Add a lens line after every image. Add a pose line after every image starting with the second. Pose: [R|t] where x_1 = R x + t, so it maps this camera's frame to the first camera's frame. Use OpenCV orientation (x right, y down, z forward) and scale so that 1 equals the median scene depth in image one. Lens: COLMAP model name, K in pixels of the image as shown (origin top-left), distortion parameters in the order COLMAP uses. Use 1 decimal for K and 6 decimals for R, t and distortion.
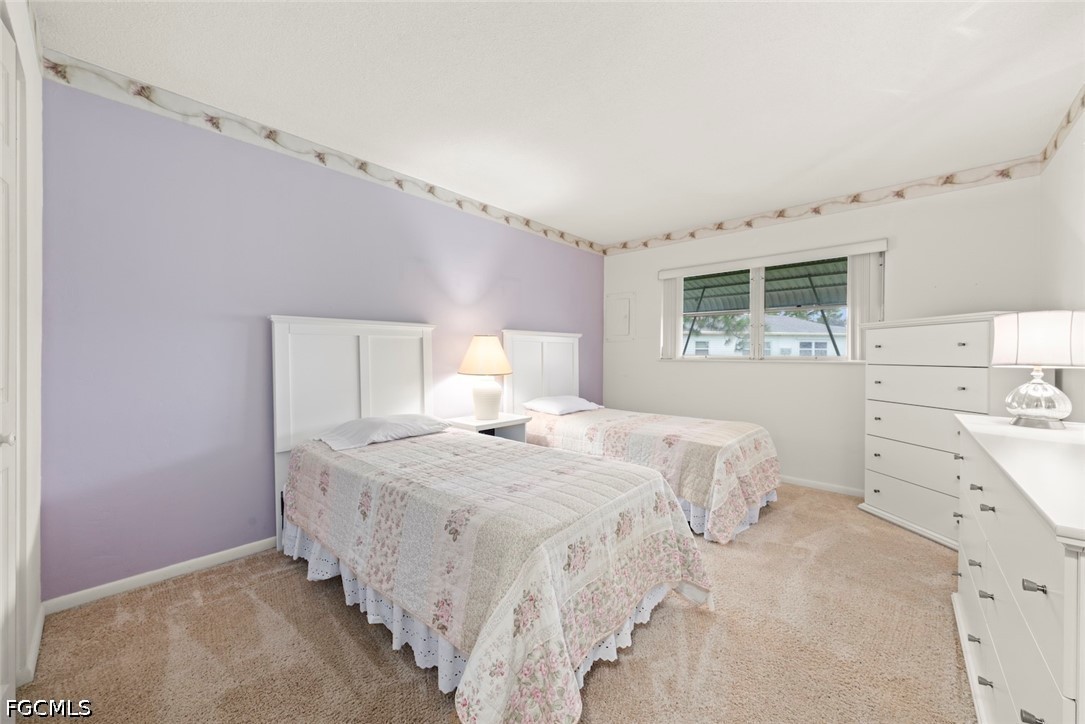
lens RADIAL K [[403.7, 0, 543.8], [0, 403.7, 359.4], [0, 0, 1]] dist [-0.002384, 0.000177]
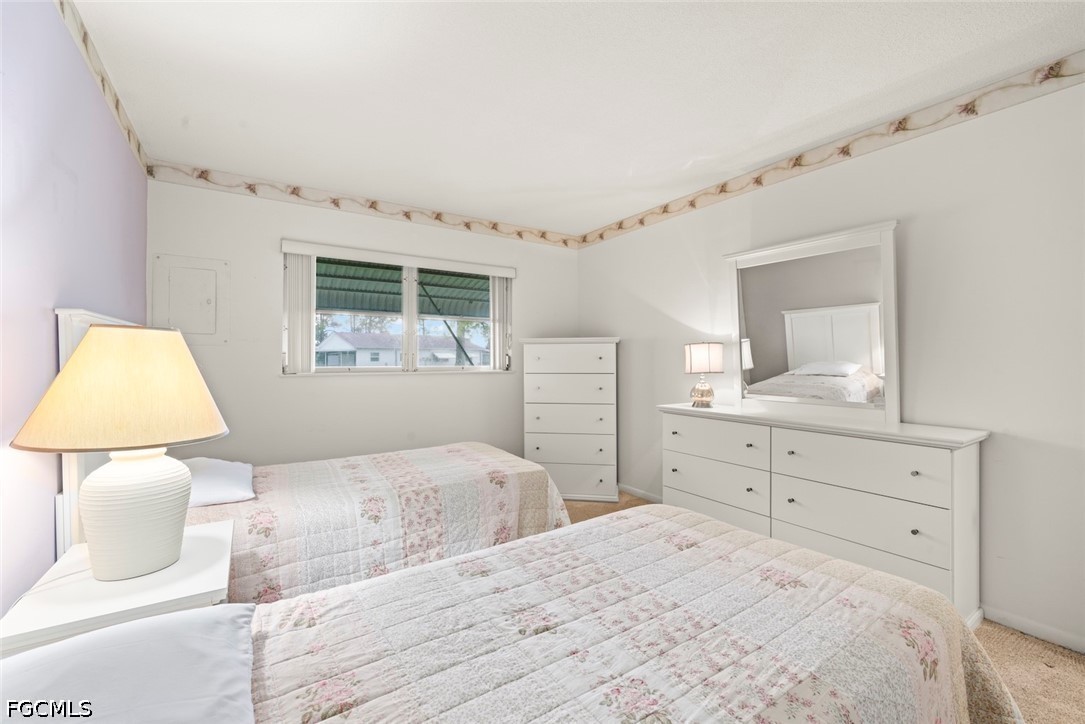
lens RADIAL K [[457.1, 0, 542.5], [0, 457.1, 362.0], [0, 0, 1]] dist [0.010851, -0.000073]
pose [[0.257862, -0.018995, 0.965995, -0.376585], [0.006922, 0.999817, 0.017813, -0.035280], [-0.966157, 0.002093, 0.257947, 0.466514]]
